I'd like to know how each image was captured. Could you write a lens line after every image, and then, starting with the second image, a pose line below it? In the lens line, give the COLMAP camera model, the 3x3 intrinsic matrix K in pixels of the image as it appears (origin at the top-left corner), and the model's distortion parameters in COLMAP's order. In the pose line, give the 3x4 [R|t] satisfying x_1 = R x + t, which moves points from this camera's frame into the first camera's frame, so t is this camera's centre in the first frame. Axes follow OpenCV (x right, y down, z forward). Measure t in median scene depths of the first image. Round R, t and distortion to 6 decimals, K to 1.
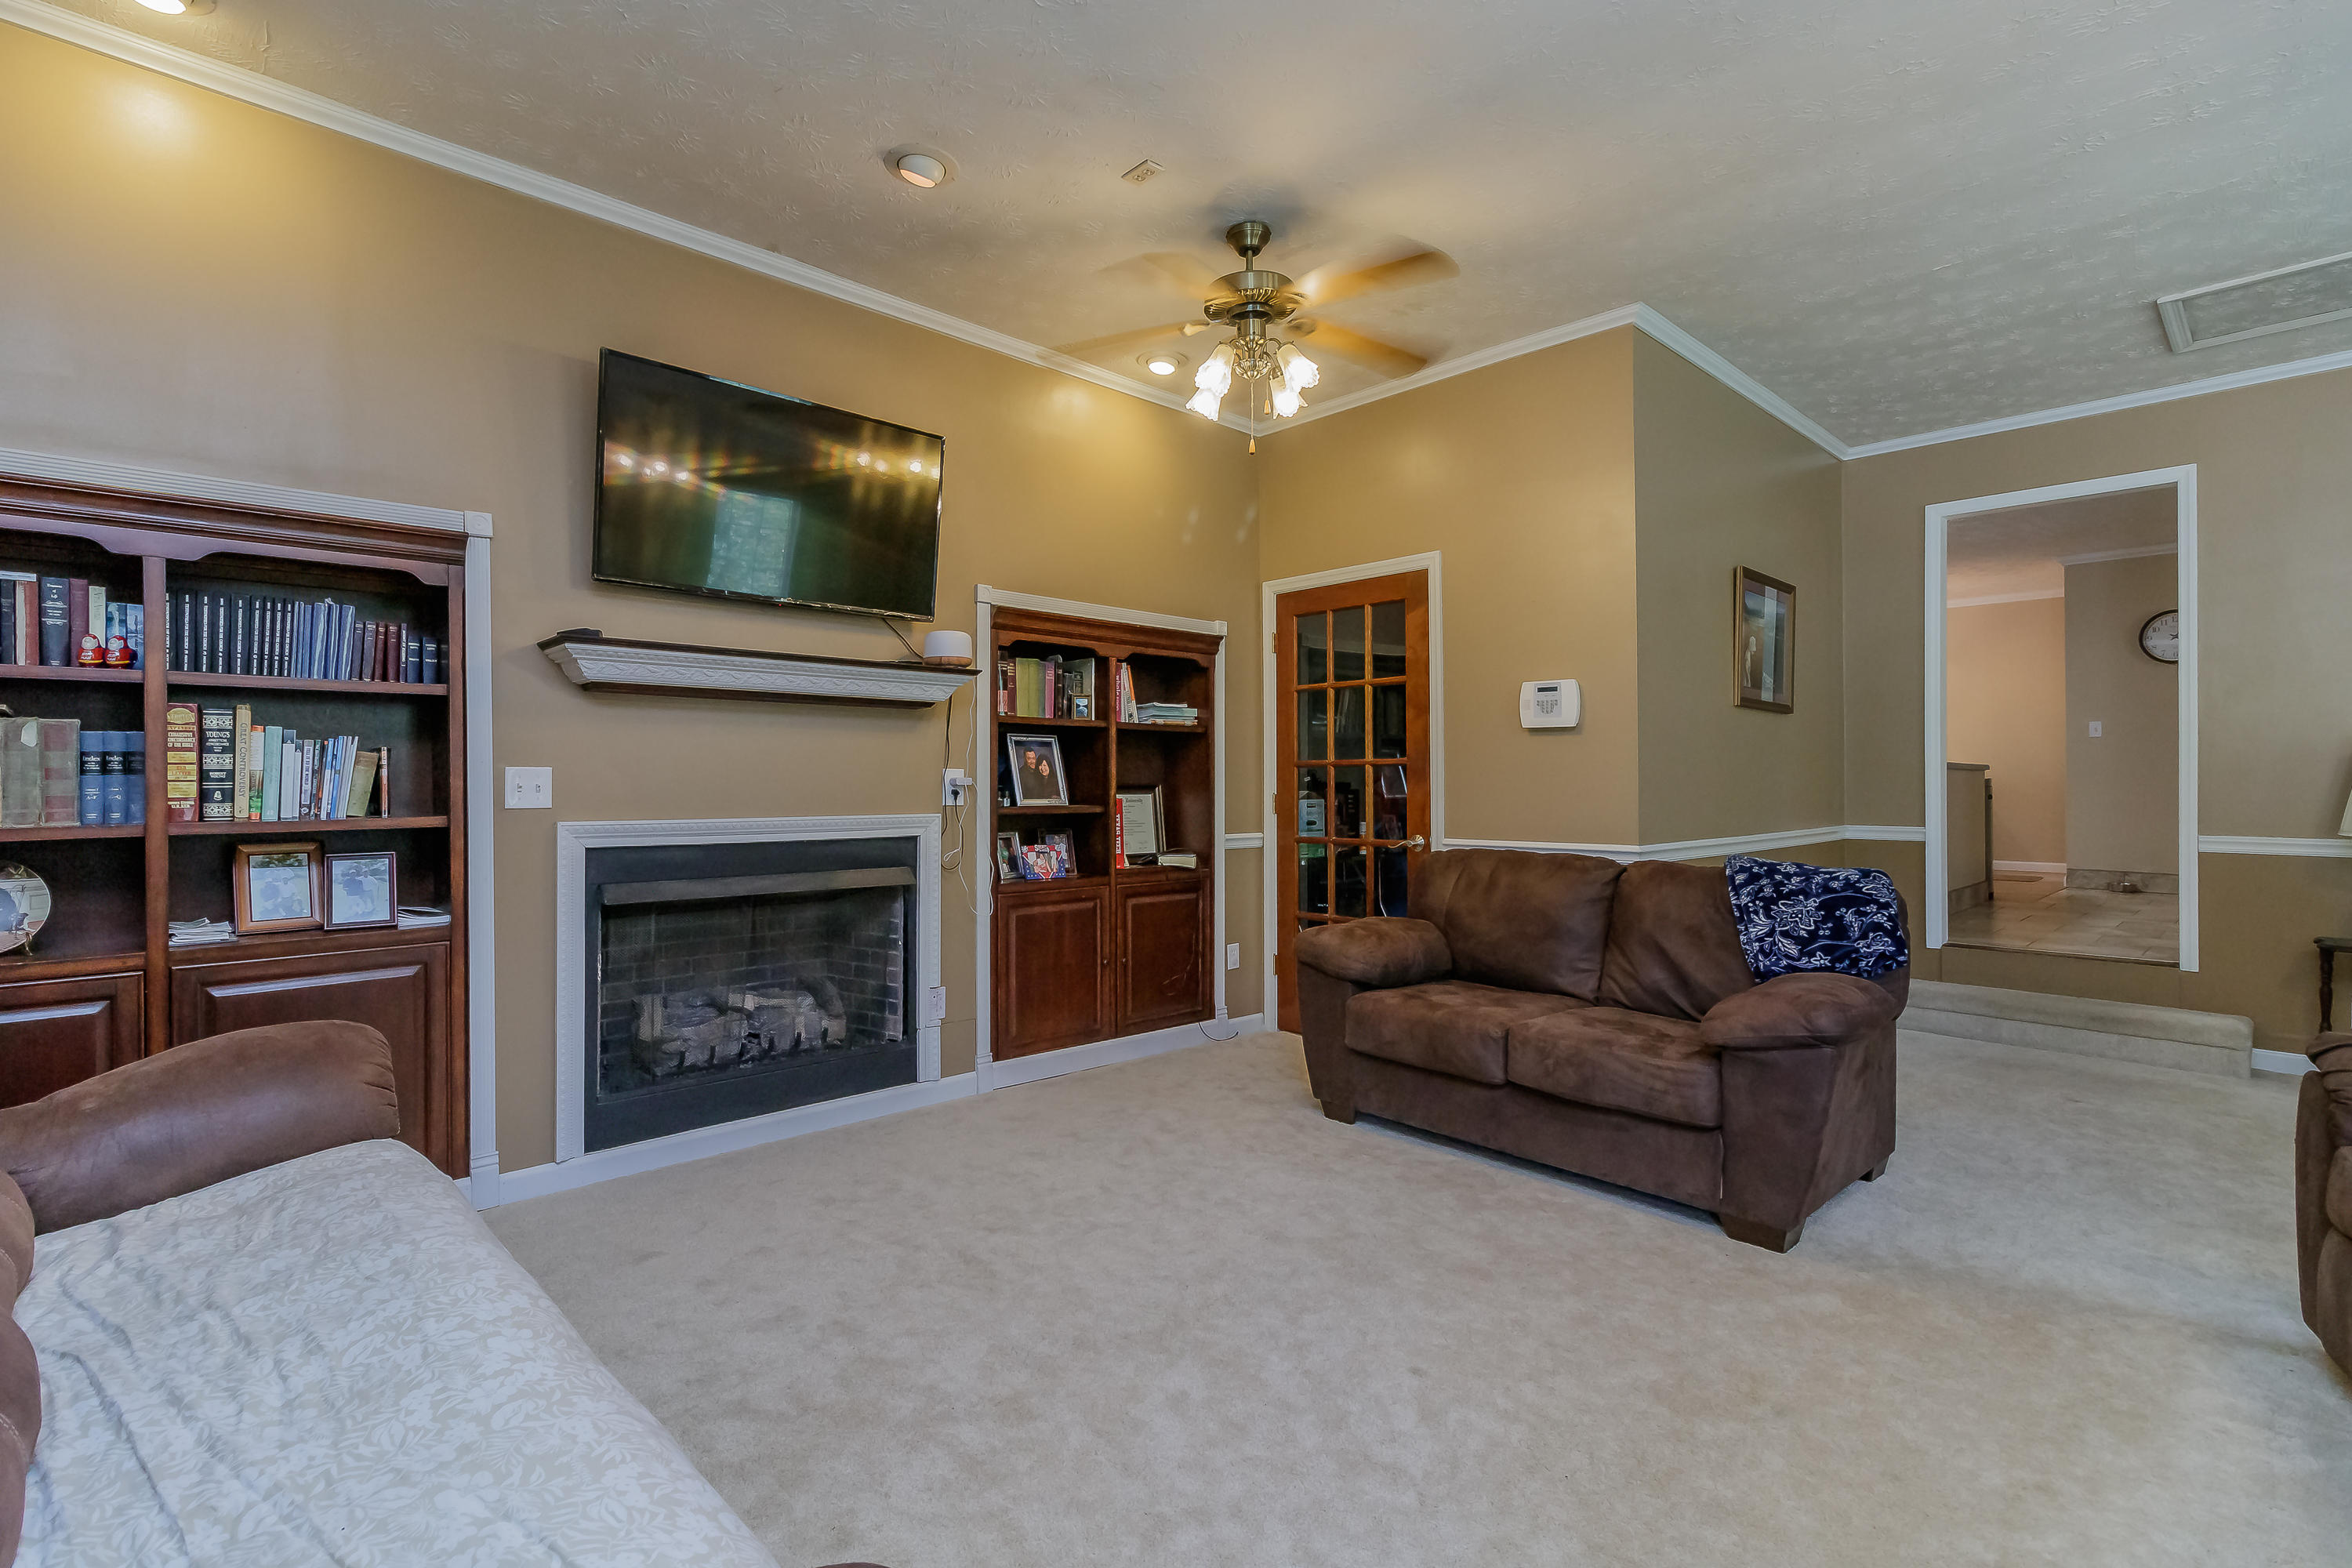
lens RADIAL K [[1104.6, 0, 1152.8], [0, 1104.6, 771.0], [0, 0, 1]] dist [-0.000712, 0.000401]
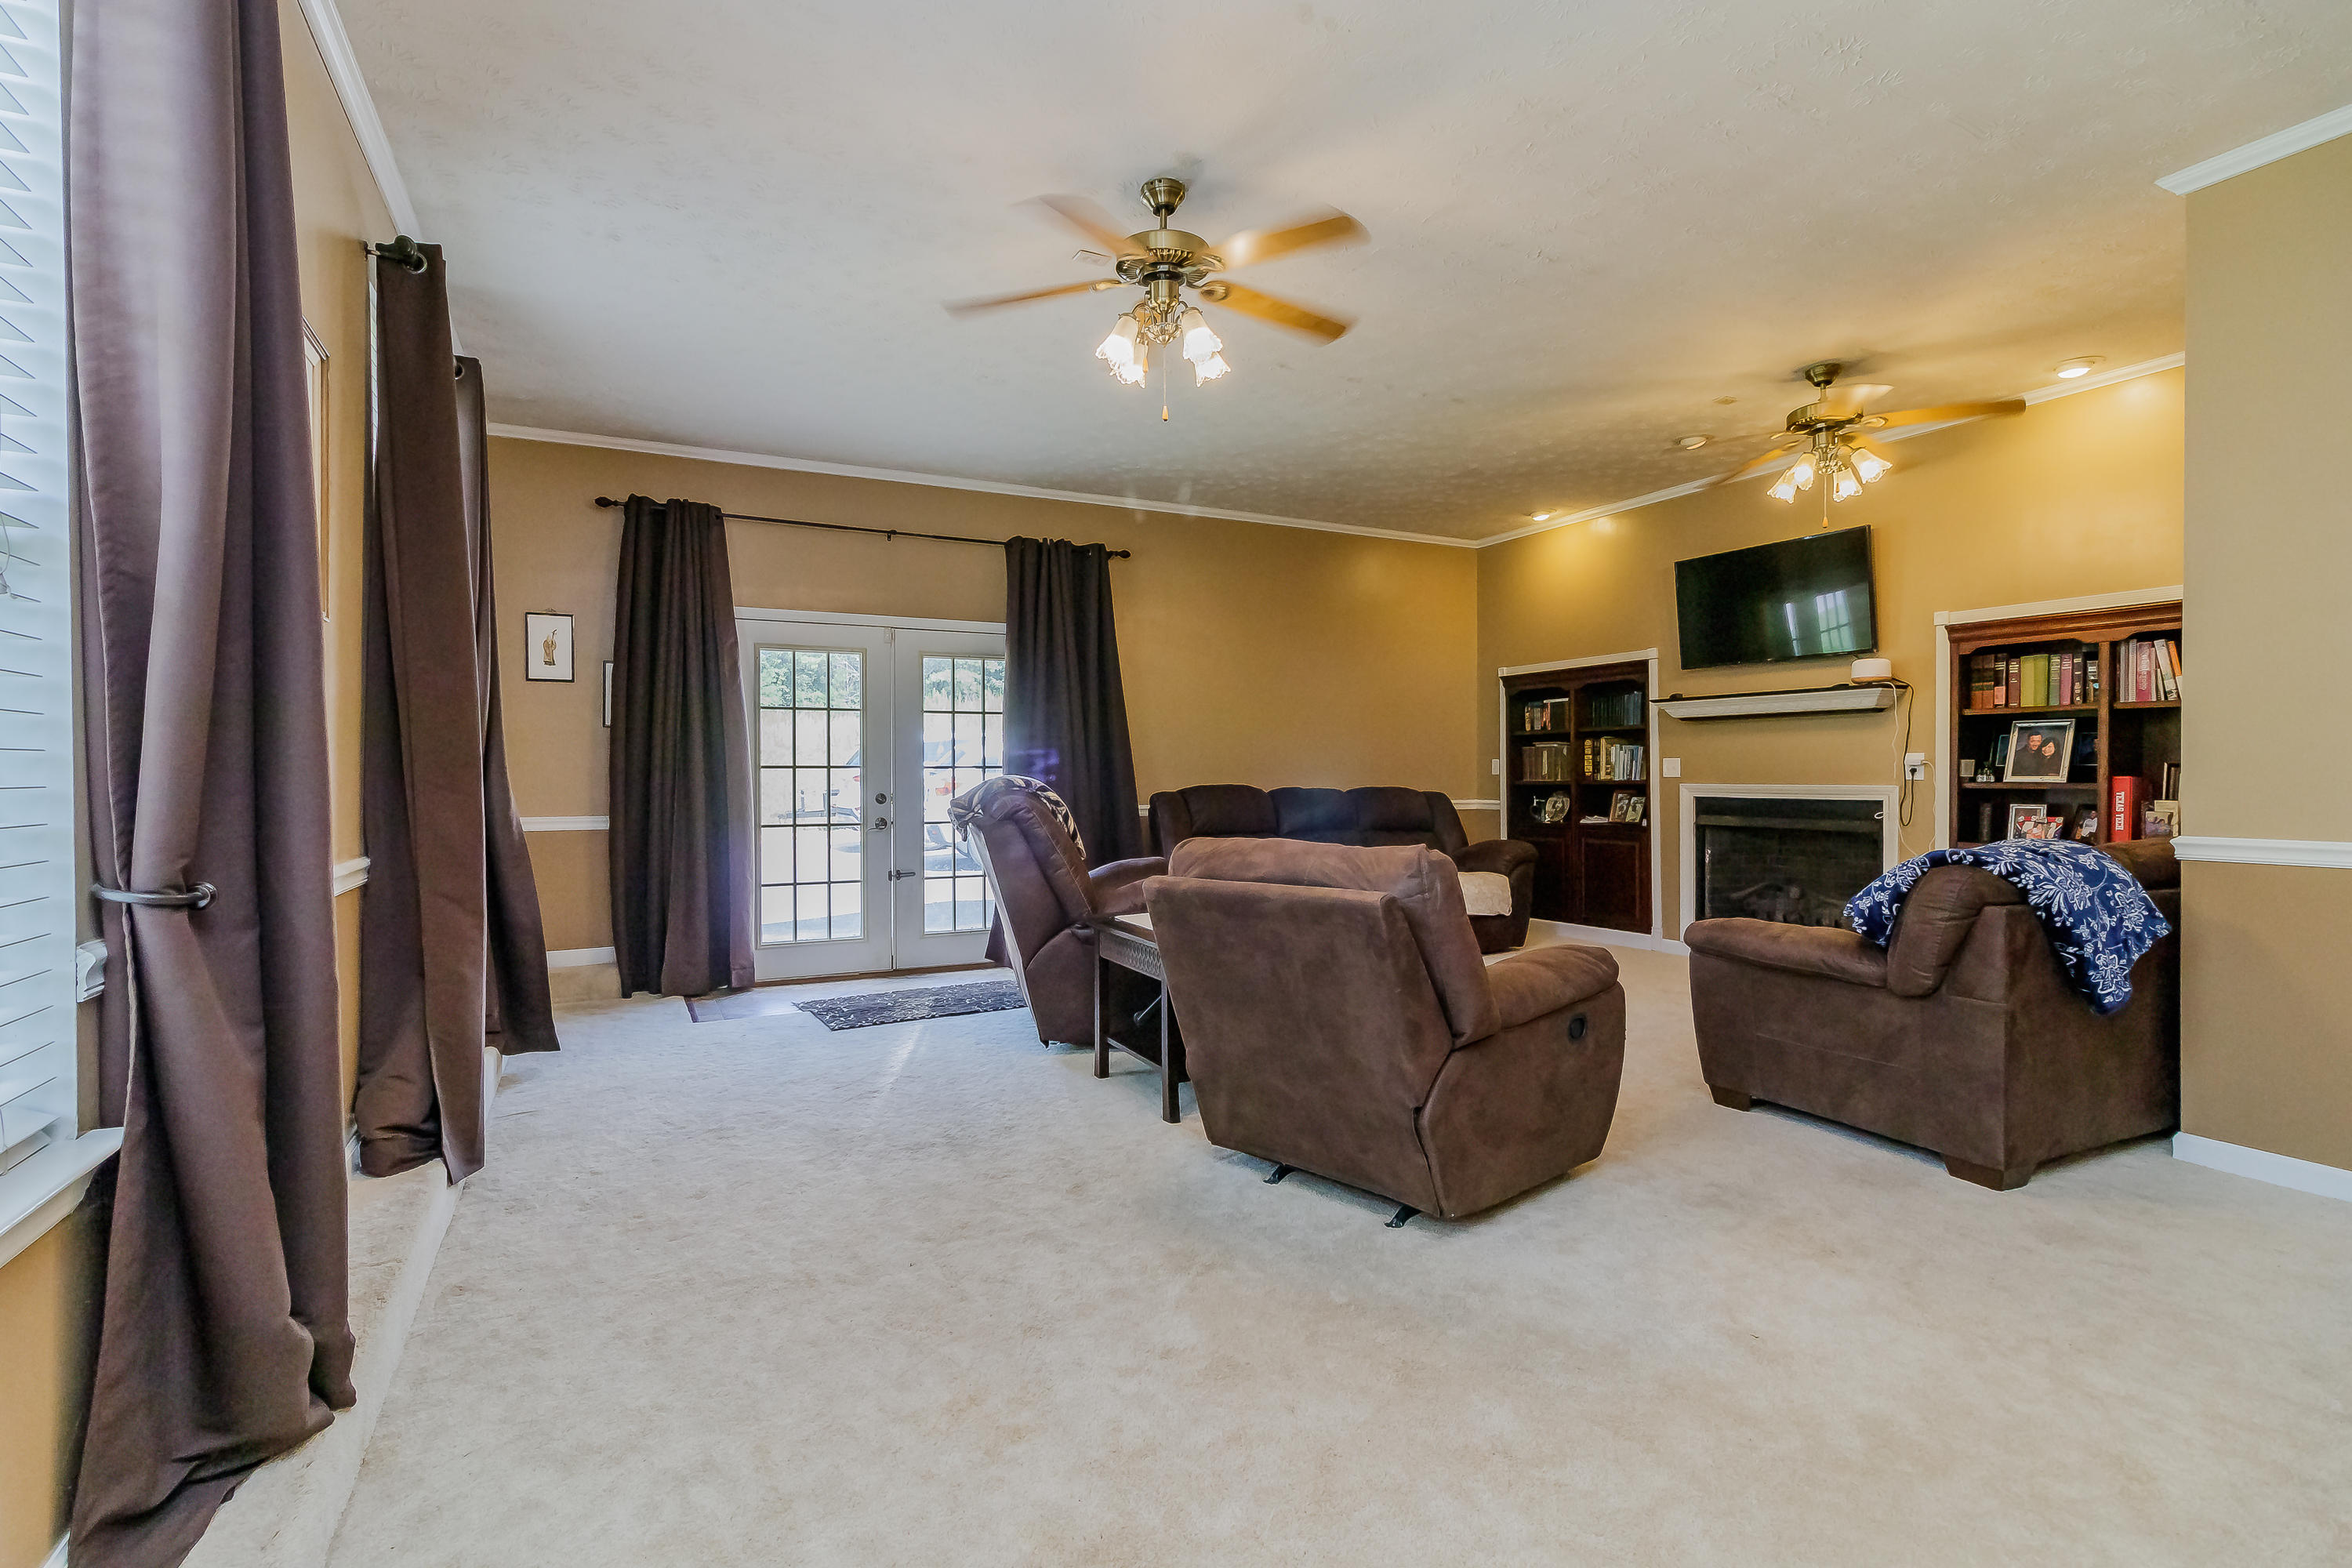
lens RADIAL K [[1104.7, 0, 1169.9], [0, 1104.7, 777.0], [0, 0, 1]] dist [-0.000184, 0.001182]
pose [[-0.292653, 0.003876, -0.956211, 1.367246], [0.013638, 0.999907, -0.000121, 0.014775], [0.956121, -0.013076, -0.292679, 0.510644]]
